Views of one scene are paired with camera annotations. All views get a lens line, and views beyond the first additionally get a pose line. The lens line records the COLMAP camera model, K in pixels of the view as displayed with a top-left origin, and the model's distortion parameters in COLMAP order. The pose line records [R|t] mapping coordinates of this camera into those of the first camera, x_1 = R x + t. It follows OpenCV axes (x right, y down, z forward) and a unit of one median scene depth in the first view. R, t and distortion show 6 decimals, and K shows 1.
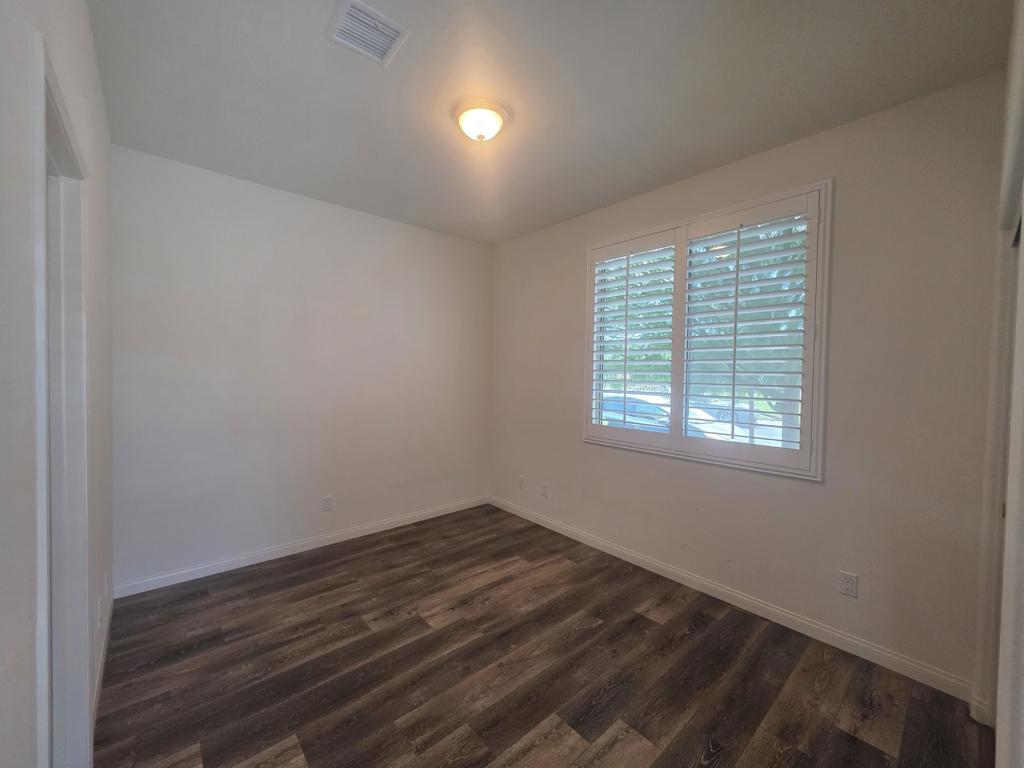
lens RADIAL K [[409.7, 0, 513.7], [0, 409.7, 383.1], [0, 0, 1]] dist [0.000355, 0.000238]
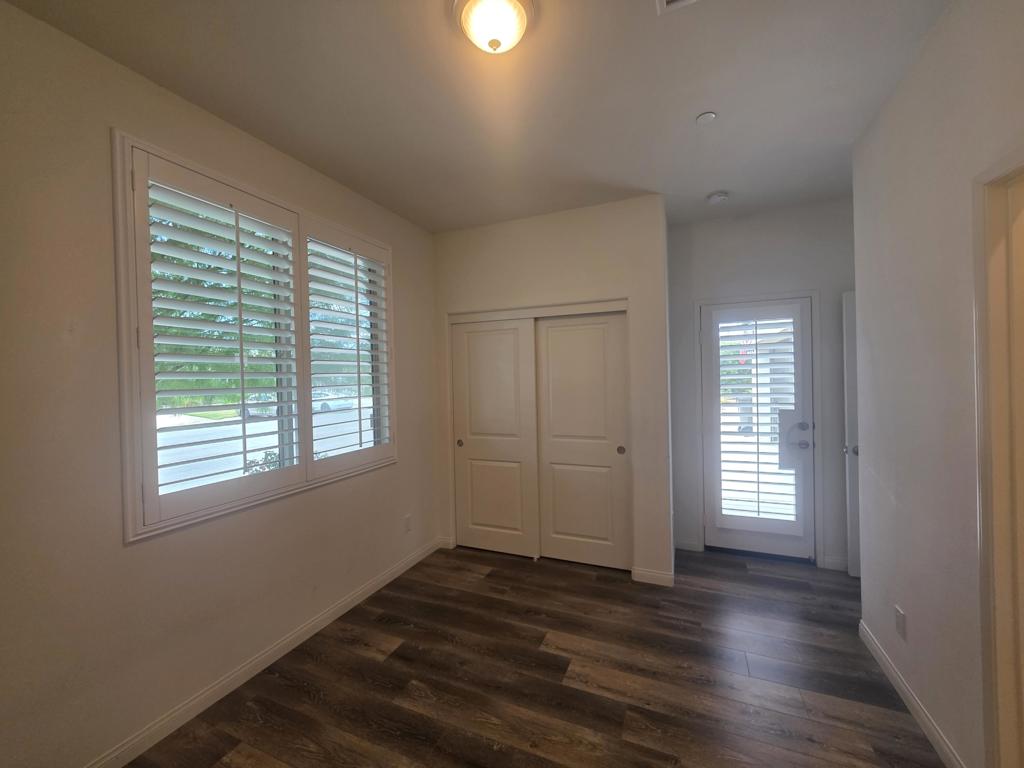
lens RADIAL K [[407.4, 0, 510.6], [0, 407.4, 379.1], [0, 0, 1]] dist [-0.001193, -0.000093]
pose [[-0.415201, -0.010274, 0.909672, -0.735112], [0.043365, 0.998576, 0.031071, -0.071062], [-0.908696, 0.052348, -0.414164, 1.321048]]
